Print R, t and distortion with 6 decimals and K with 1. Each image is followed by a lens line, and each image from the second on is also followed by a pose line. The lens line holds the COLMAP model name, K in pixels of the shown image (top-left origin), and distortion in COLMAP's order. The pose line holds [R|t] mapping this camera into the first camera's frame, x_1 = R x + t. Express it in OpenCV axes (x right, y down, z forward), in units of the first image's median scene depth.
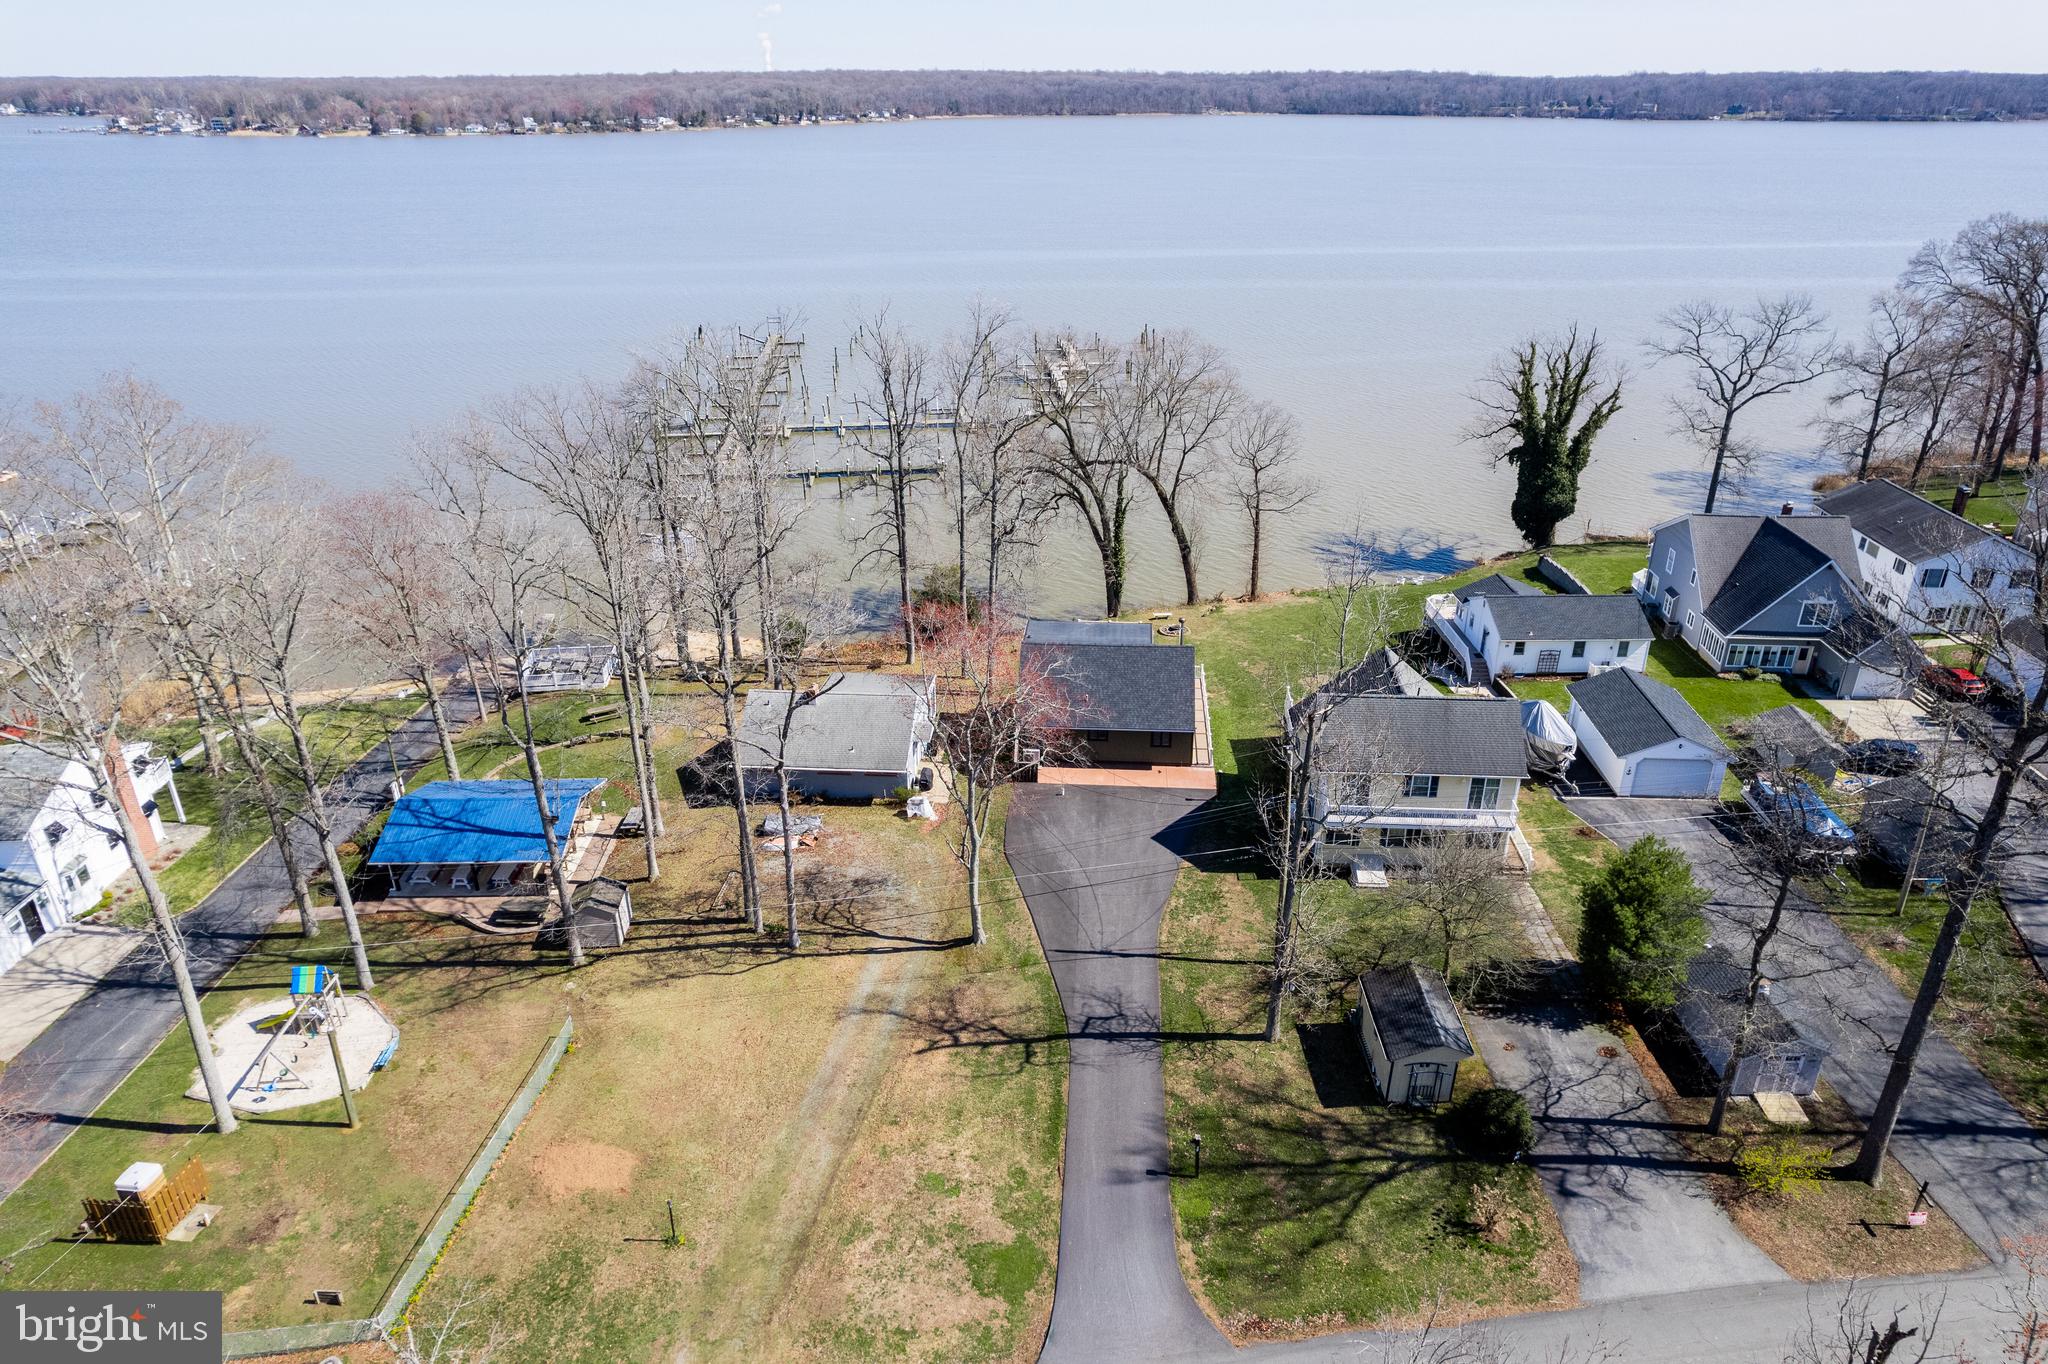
lens RADIAL K [[1309.1, 0, 1028.4], [0, 1309.1, 690.6], [0, 0, 1]] dist [-0.069349, 0.075952]
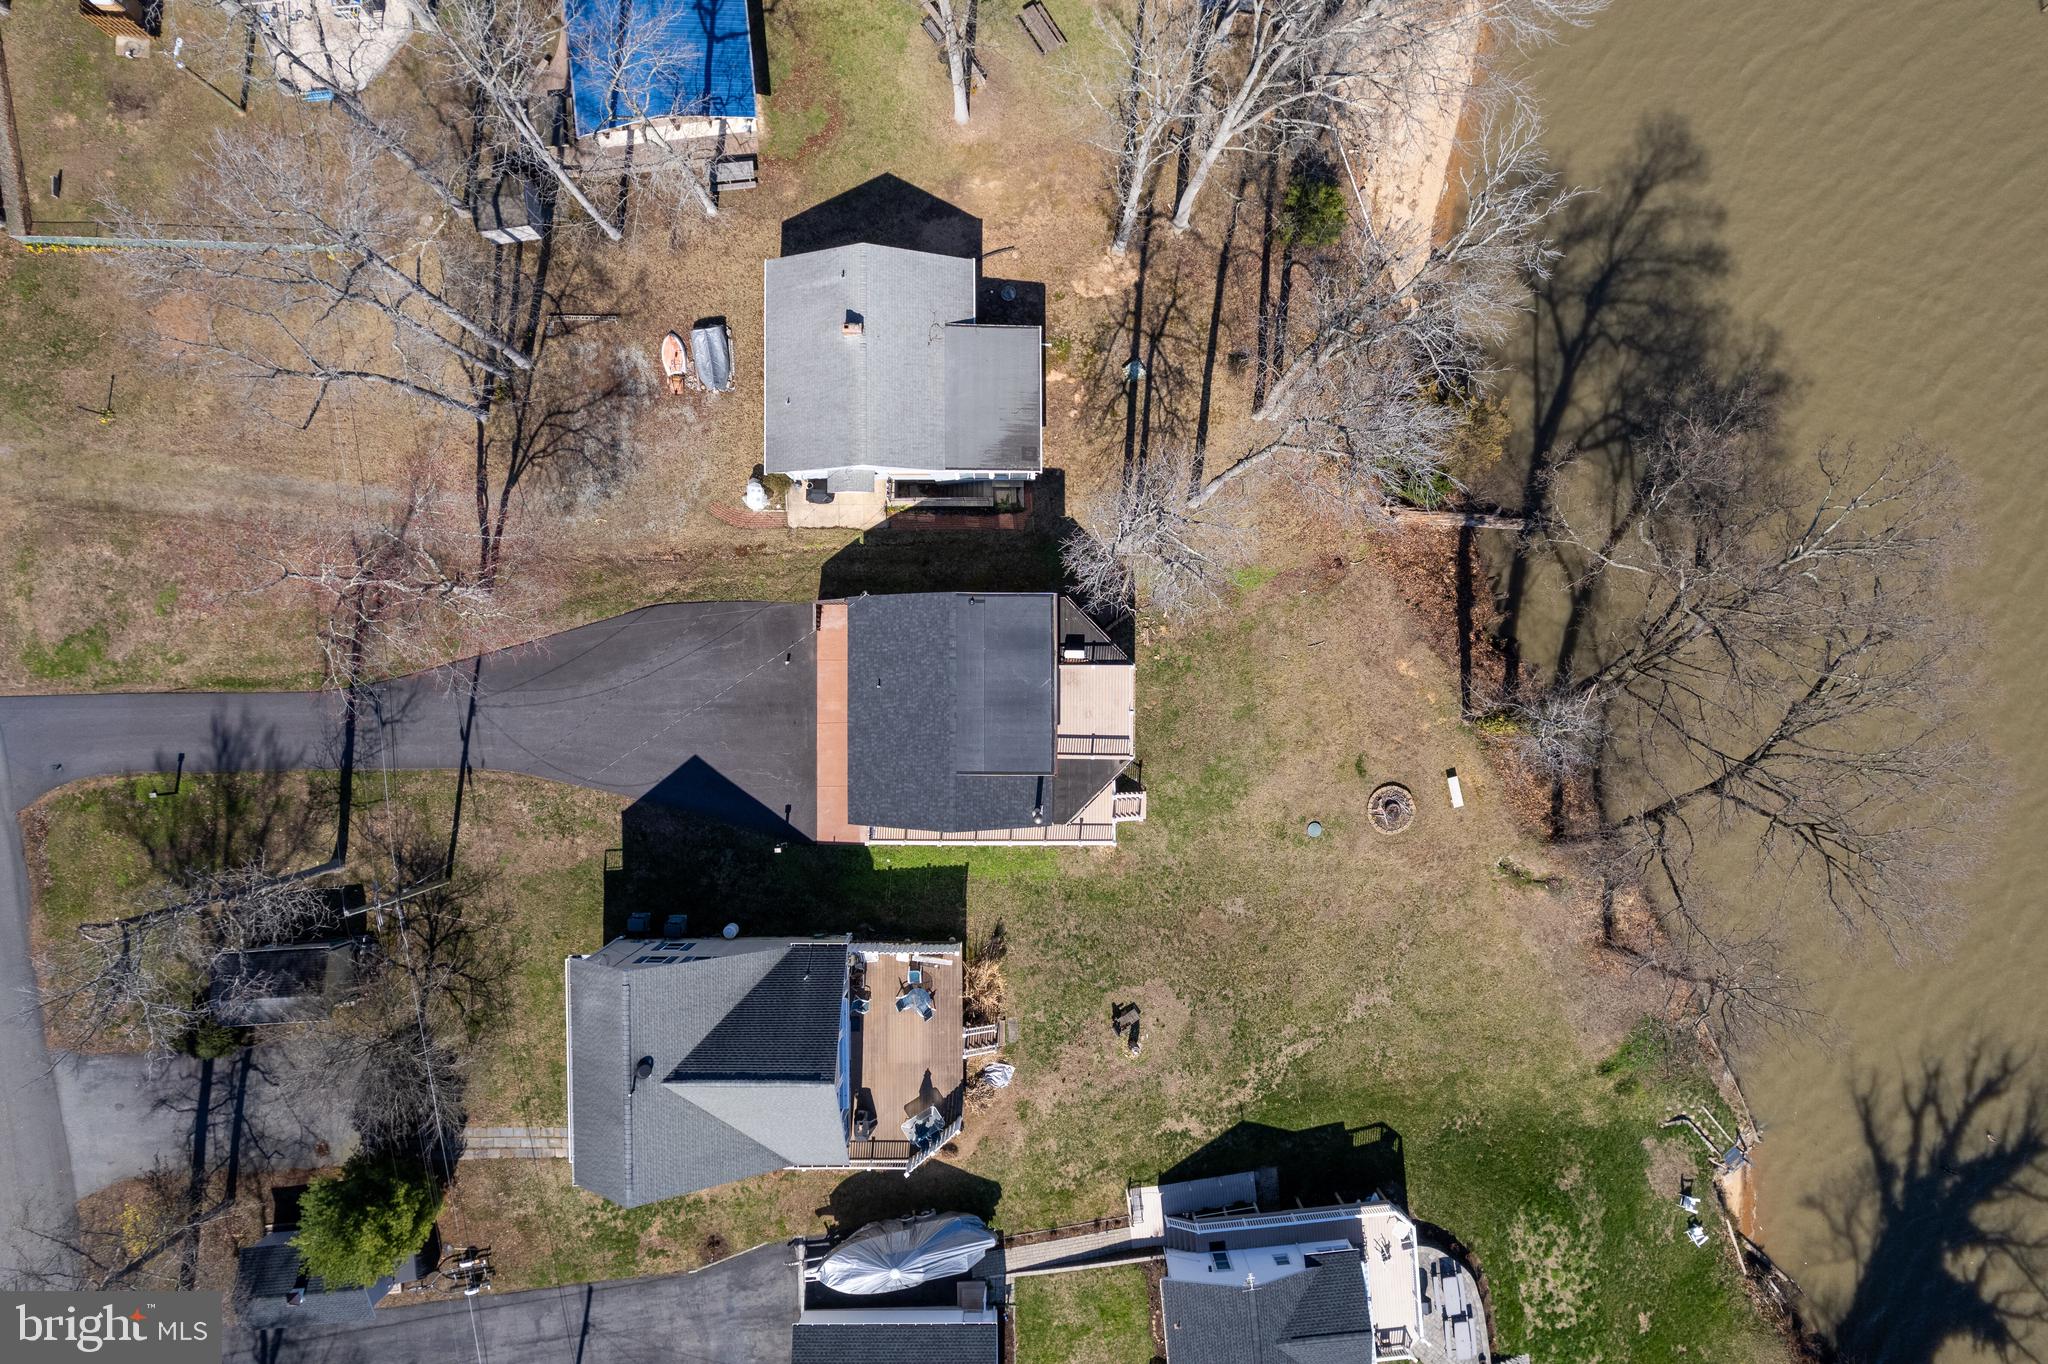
lens RADIAL K [[1309.1, 0, 1028.4], [0, 1309.1, 690.6], [0, 0, 1]] dist [-0.069349, 0.075952]
pose [[0.072539, 0.997361, -0.003165, 0.048690], [-0.424358, 0.033735, 0.904866, -0.619575], [0.902584, -0.064295, 0.425685, 0.645243]]
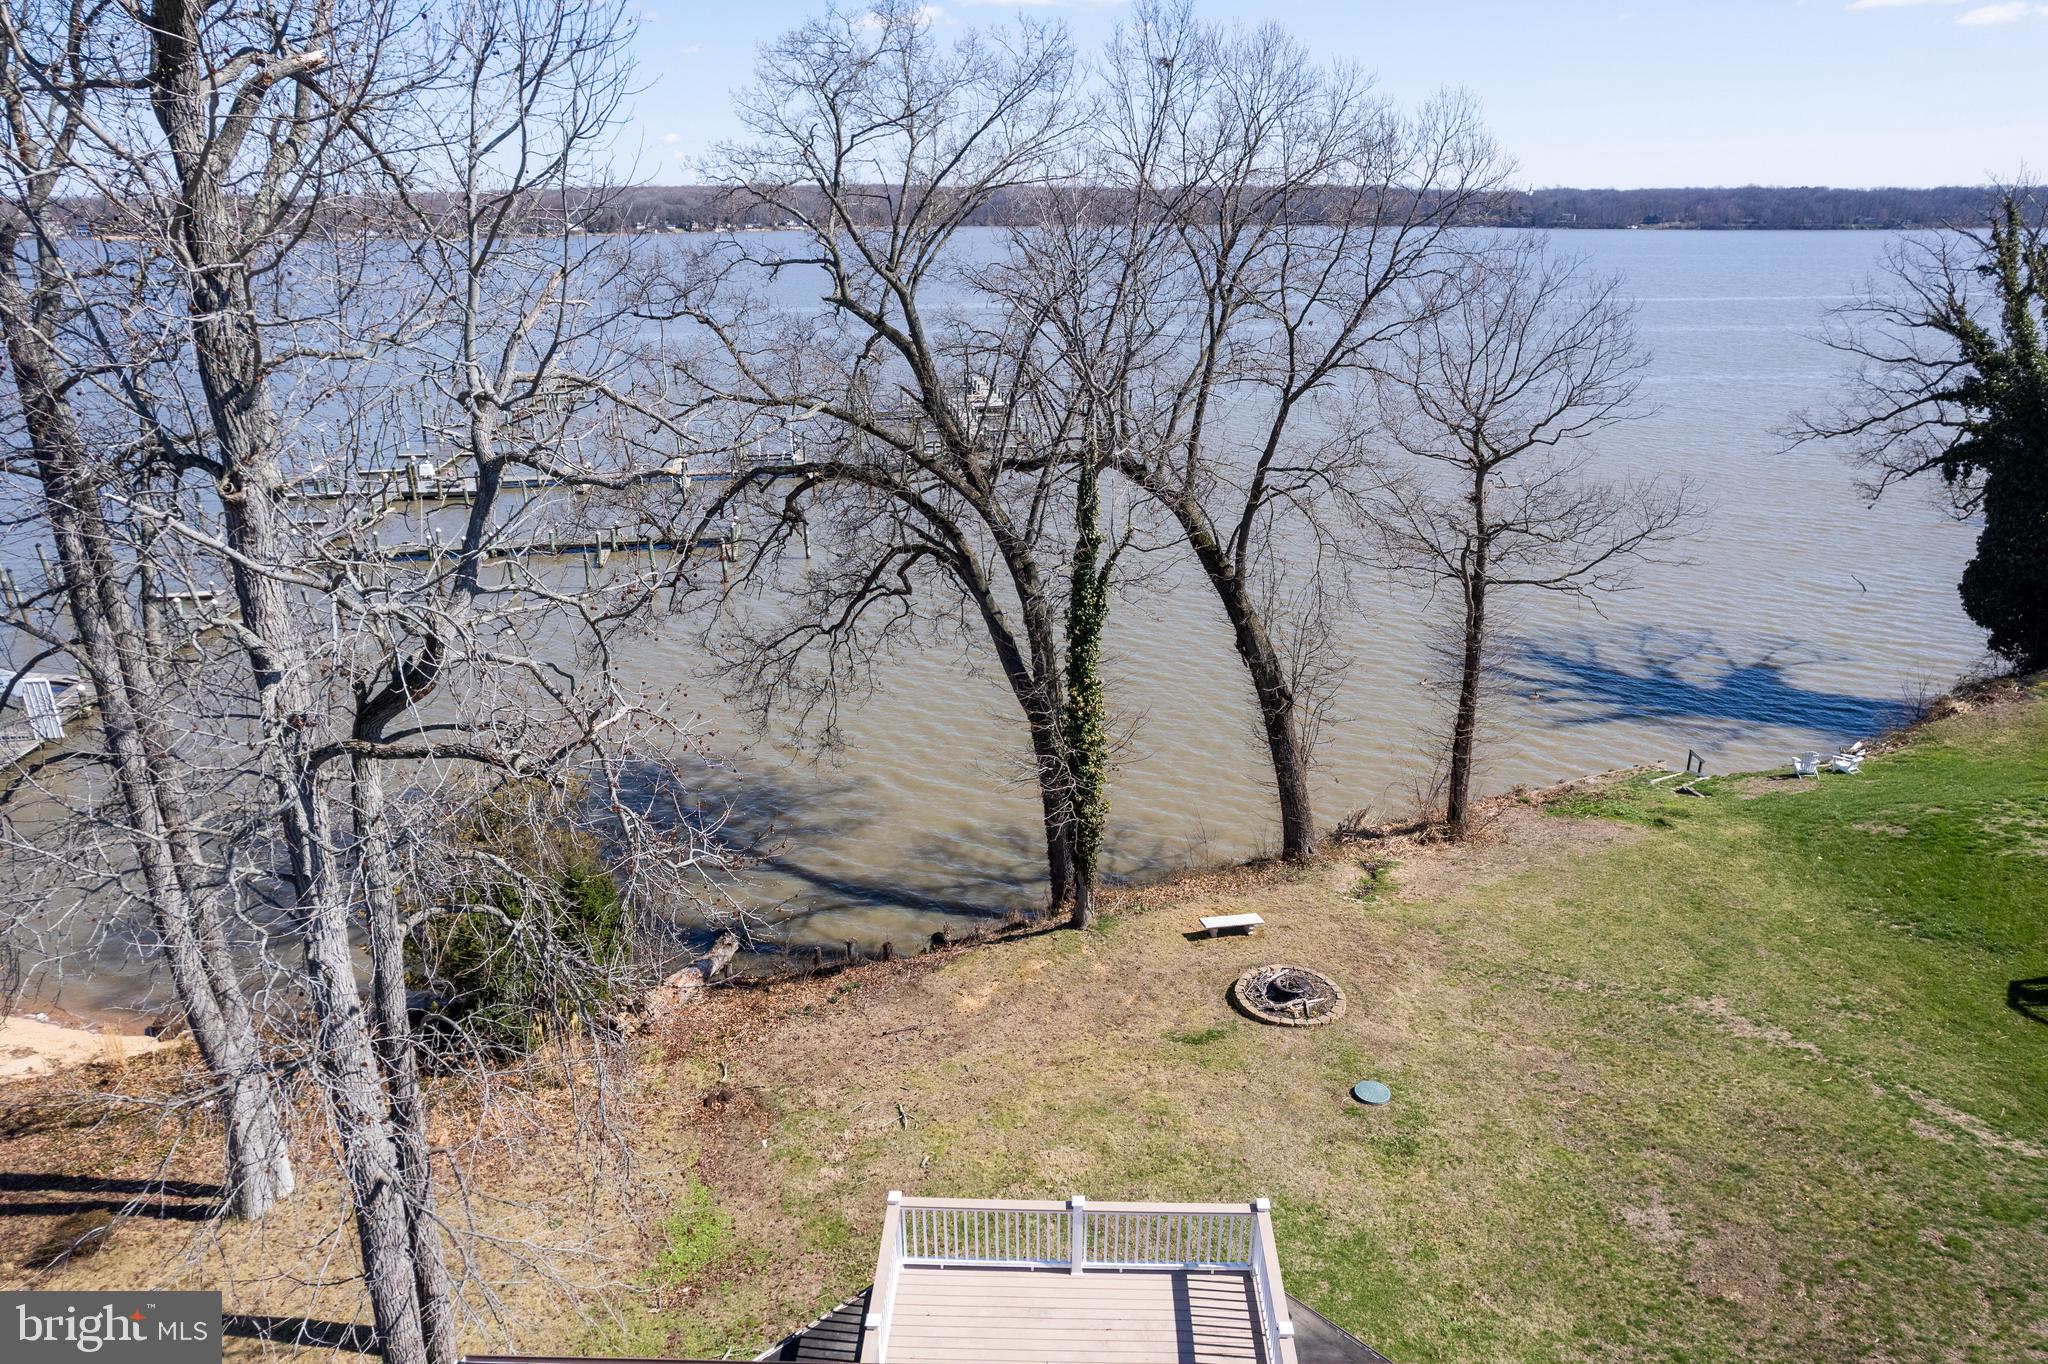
lens RADIAL K [[1309.1, 0, 1028.4], [0, 1309.1, 690.6], [0, 0, 1]] dist [-0.069349, 0.075952]
pose [[0.998612, -0.019983, 0.048725, 0.047712], [0.024164, 0.995933, -0.086793, -0.100360], [-0.046793, 0.087850, 0.995034, 0.804639]]
